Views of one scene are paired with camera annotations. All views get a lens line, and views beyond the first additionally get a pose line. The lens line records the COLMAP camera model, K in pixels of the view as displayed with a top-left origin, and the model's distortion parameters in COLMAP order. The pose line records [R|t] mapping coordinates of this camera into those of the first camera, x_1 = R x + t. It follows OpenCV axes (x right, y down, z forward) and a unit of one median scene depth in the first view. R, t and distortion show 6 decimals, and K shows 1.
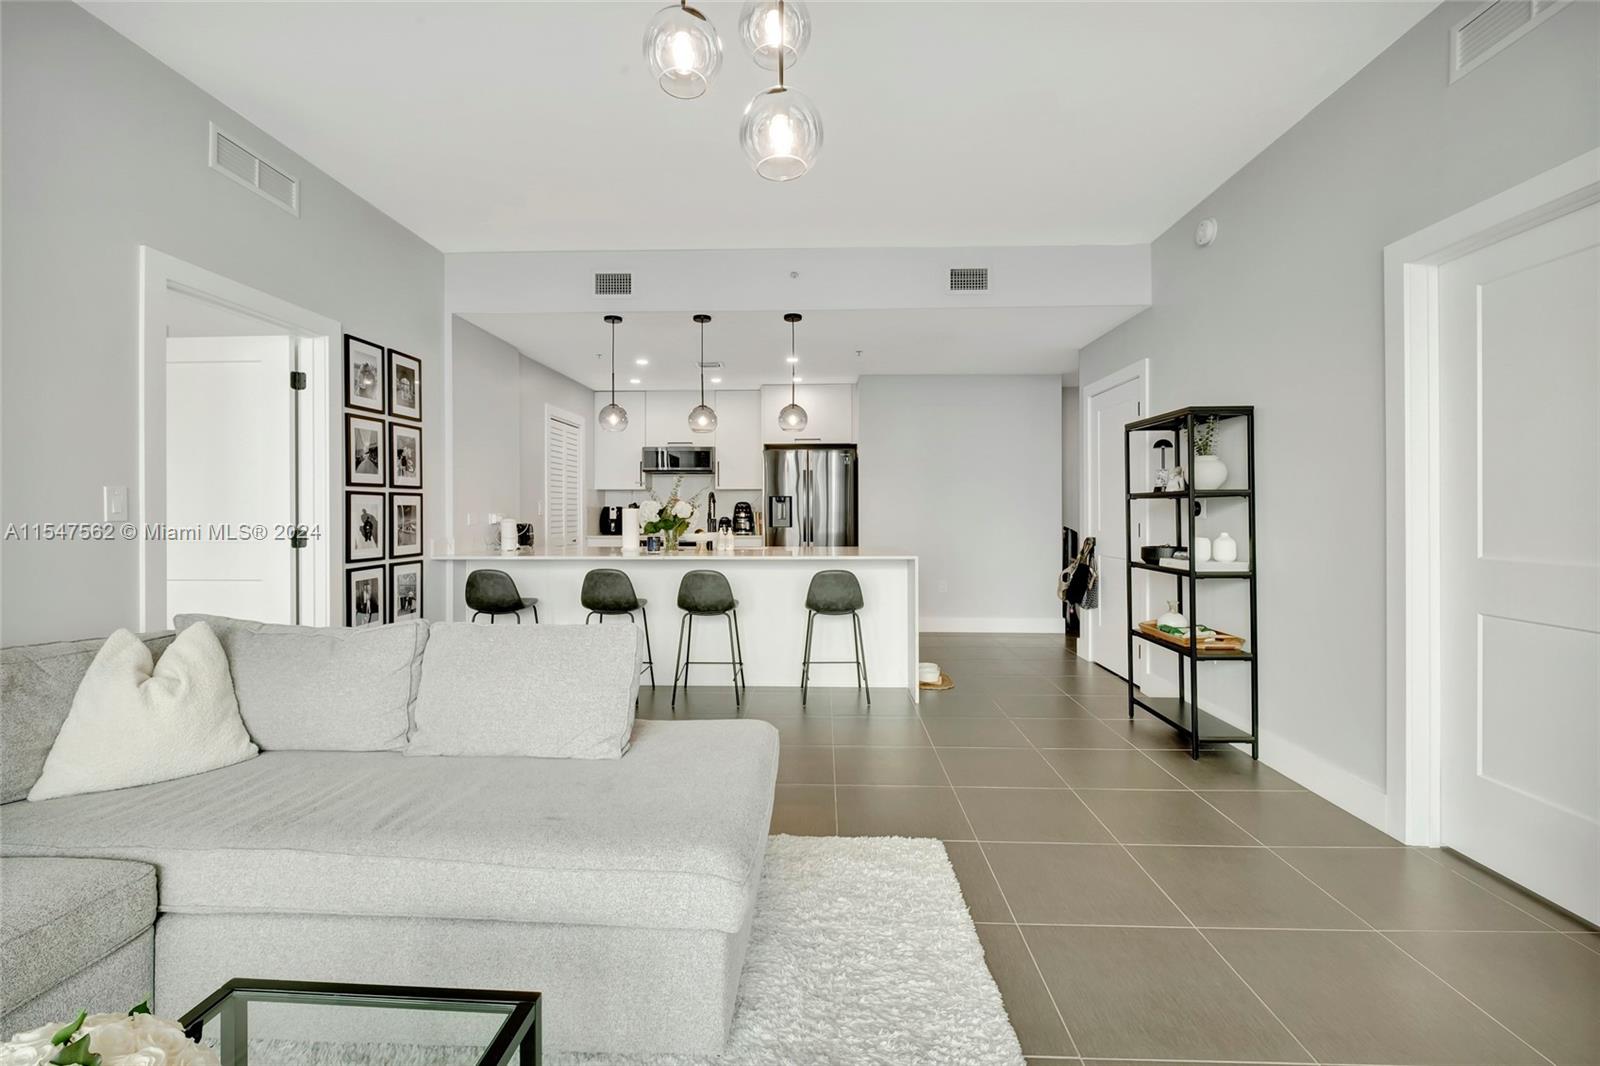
lens RADIAL K [[706.0, 0, 789.0], [0, 706.0, 504.9], [0, 0, 1]] dist [0.008019, -0.008527]
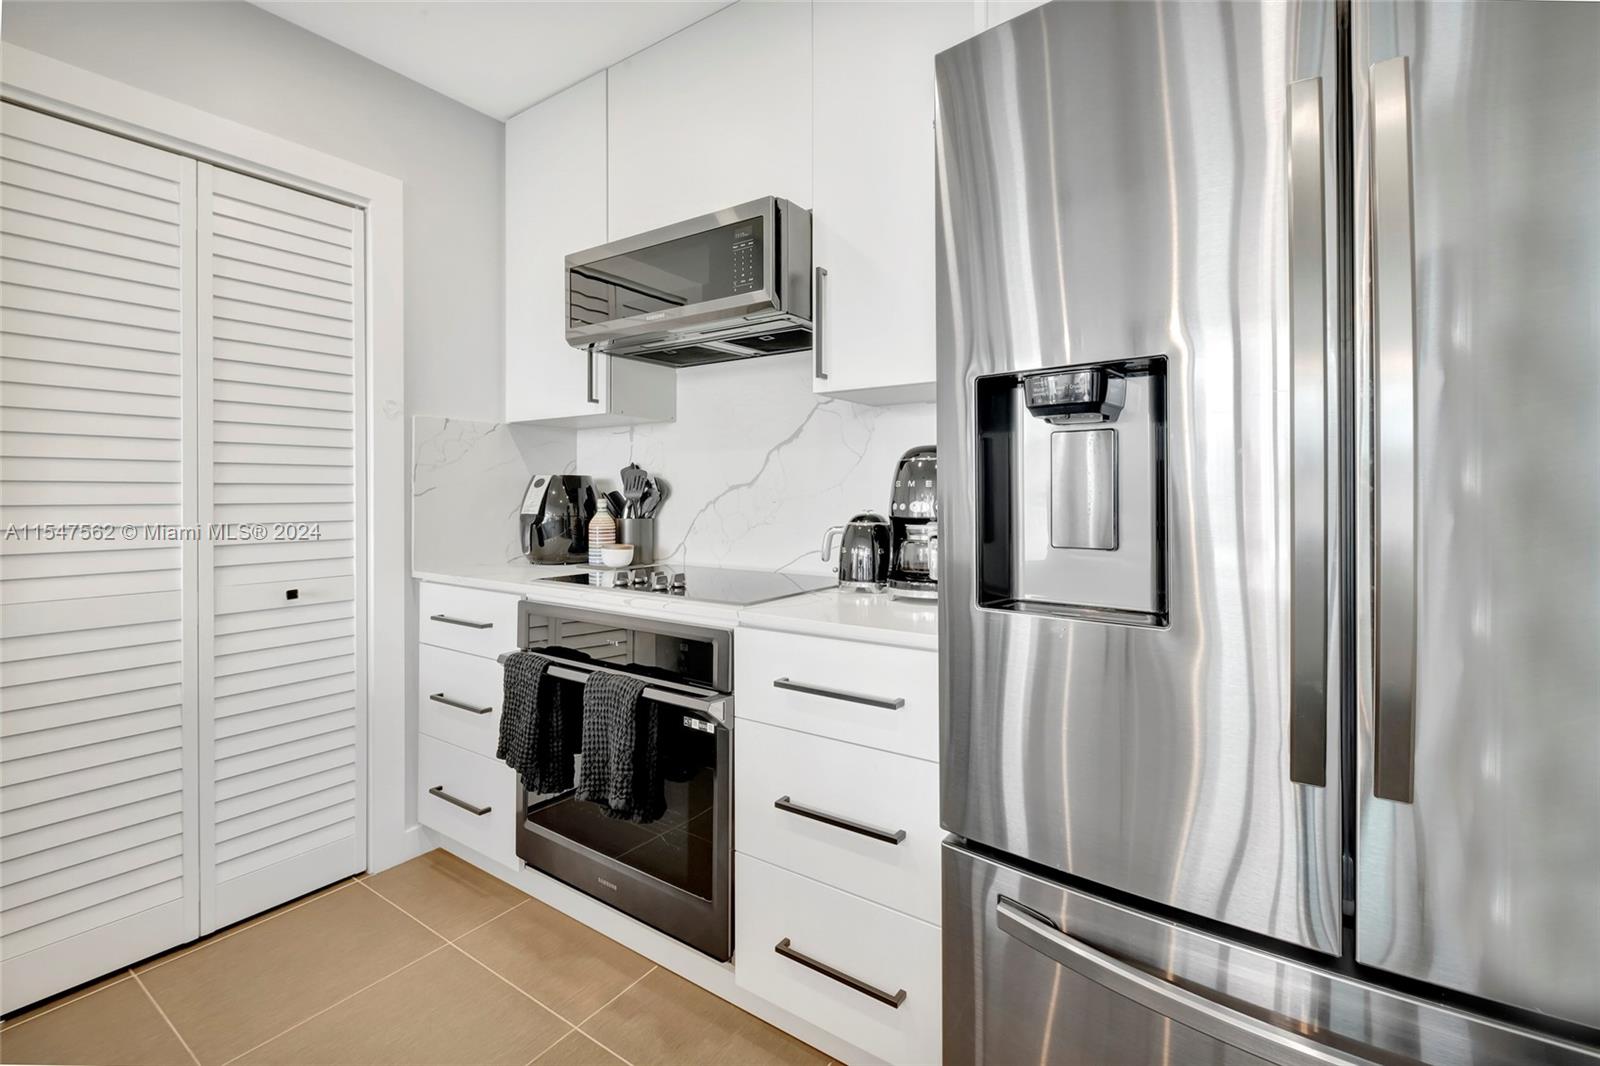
lens RADIAL K [[706.0, 0, 793.5], [0, 706.0, 494.2], [0, 0, 1]] dist [0.008019, -0.008527]
pose [[0.849715, 0.000857, -0.527241, 0.023423], [0.005512, 0.999930, 0.010508, 0.015201], [0.527213, -0.011835, 0.849651, 1.429020]]
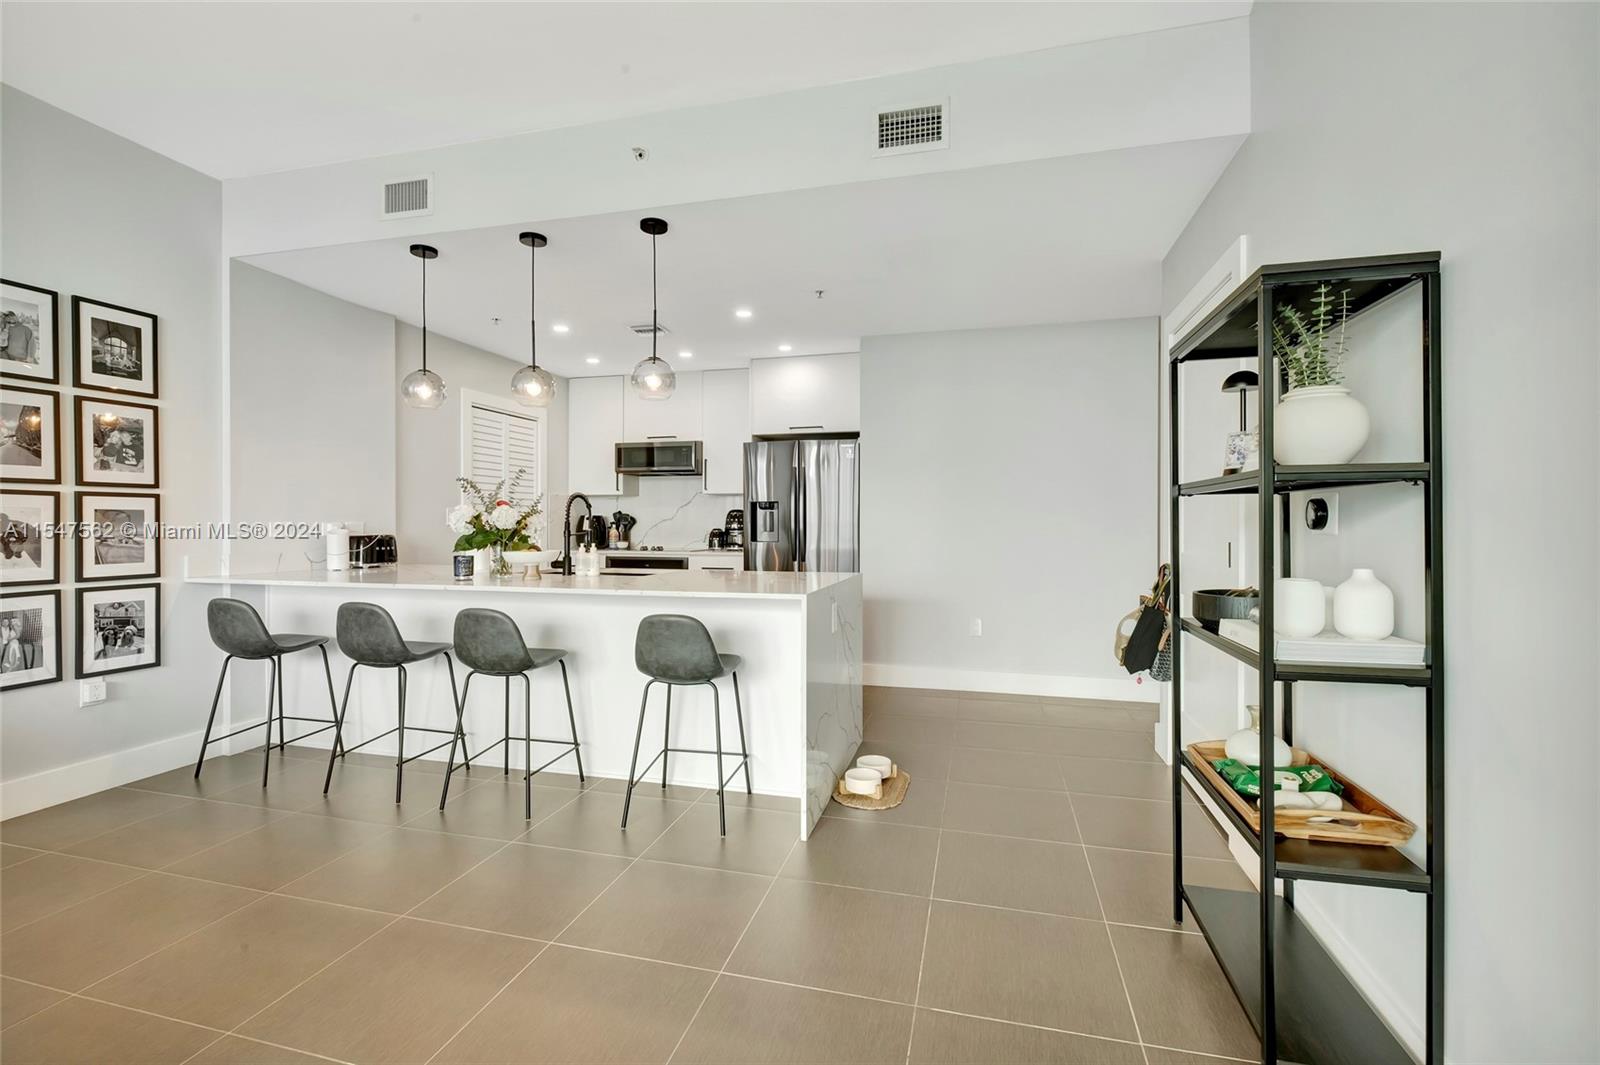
lens RADIAL K [[706.0, 0, 796.2], [0, 706.0, 525.0], [0, 0, 1]] dist [0.008019, -0.008527]
pose [[0.977862, 0.003203, -0.209228, 0.302476], [-0.000679, 0.999926, 0.012137, 0.006830], [0.209252, -0.011727, 0.977791, 0.419047]]
